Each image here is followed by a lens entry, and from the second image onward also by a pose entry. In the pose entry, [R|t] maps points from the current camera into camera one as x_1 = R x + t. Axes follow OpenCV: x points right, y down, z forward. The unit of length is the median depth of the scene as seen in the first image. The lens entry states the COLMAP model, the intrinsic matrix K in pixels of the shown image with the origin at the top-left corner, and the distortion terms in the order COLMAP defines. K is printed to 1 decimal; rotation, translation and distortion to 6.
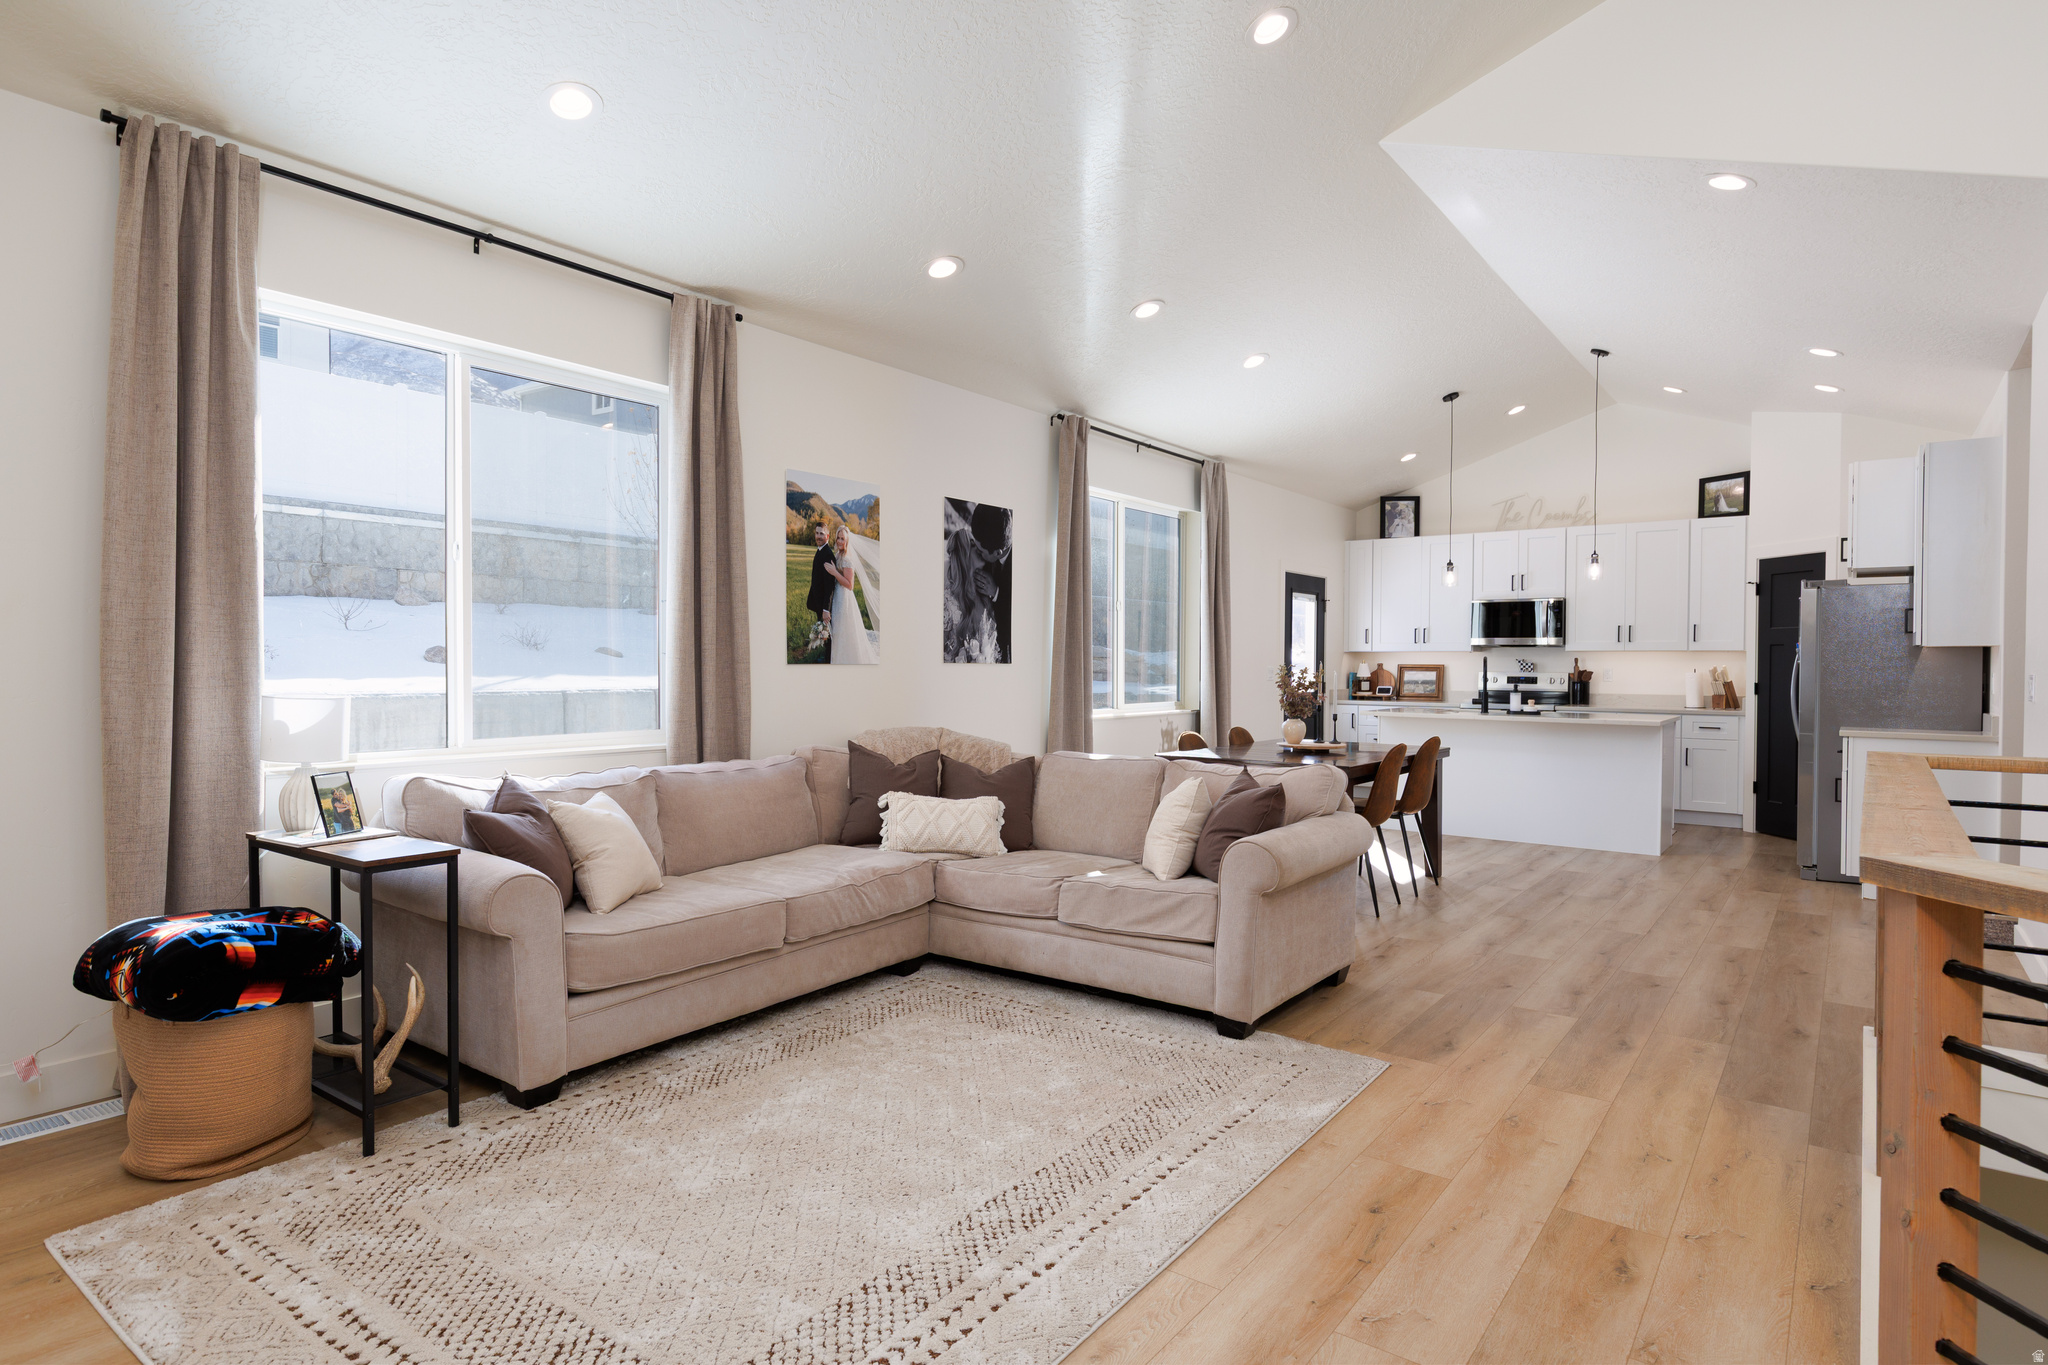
lens RADIAL K [[1101.9, 0, 1028.2], [0, 1101.9, 681.8], [0, 0, 1]] dist [0.003074, -0.000198]
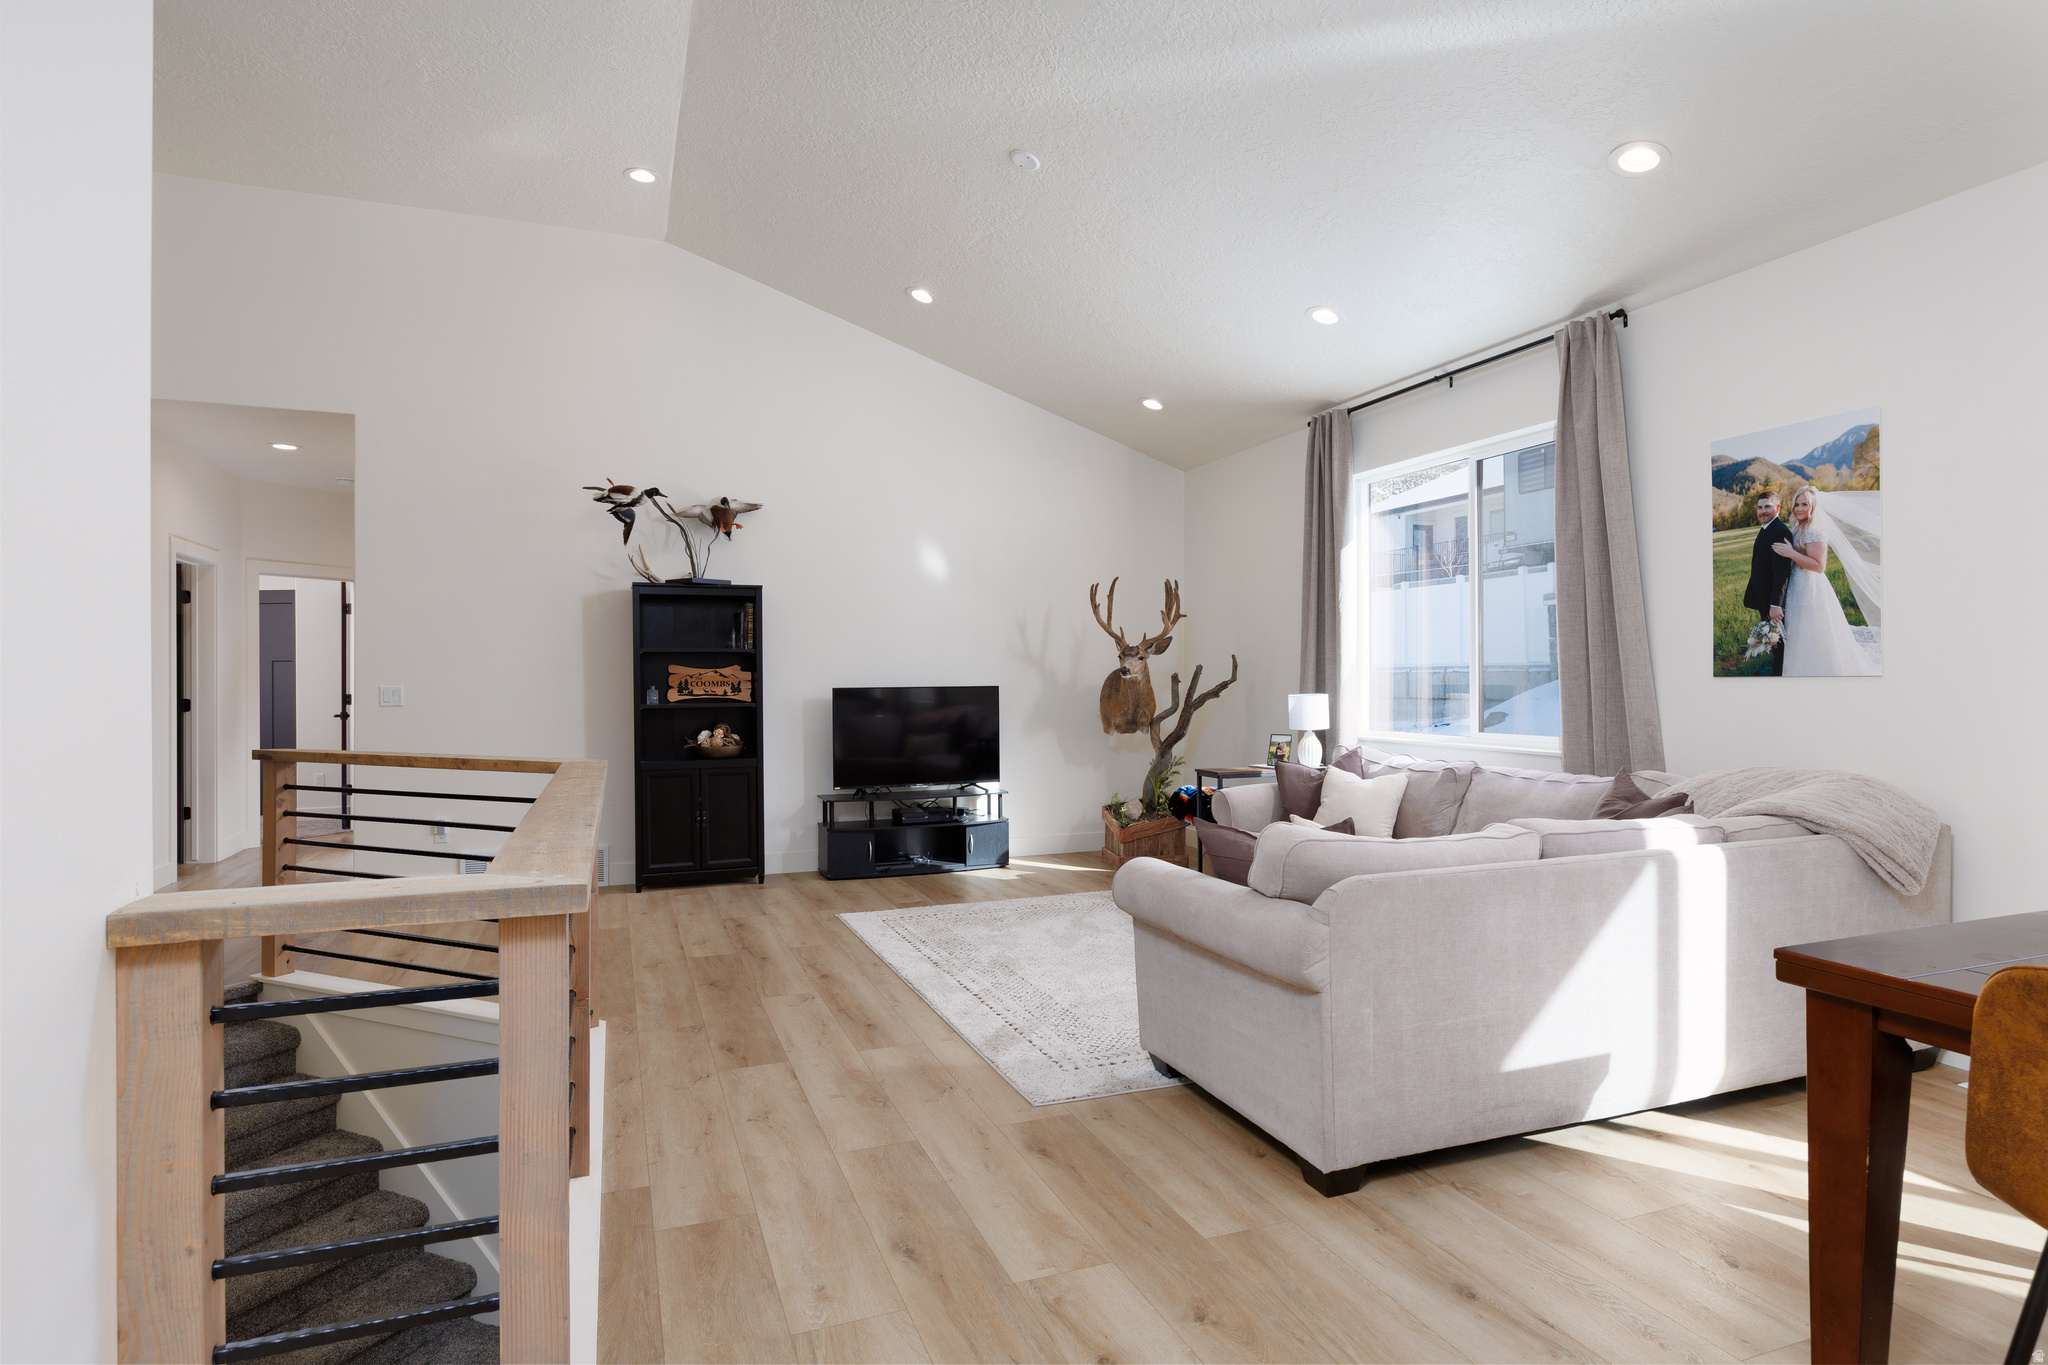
lens RADIAL K [[1101.9, 0, 1038.0], [0, 1101.9, 681.0], [0, 0, 1]] dist [0.003074, -0.000198]
pose [[-0.526920, 0.001638, -0.849914, 0.575514], [-0.011887, 0.999886, 0.009297, -0.011057], [0.849832, 0.015002, -0.526840, 0.765363]]
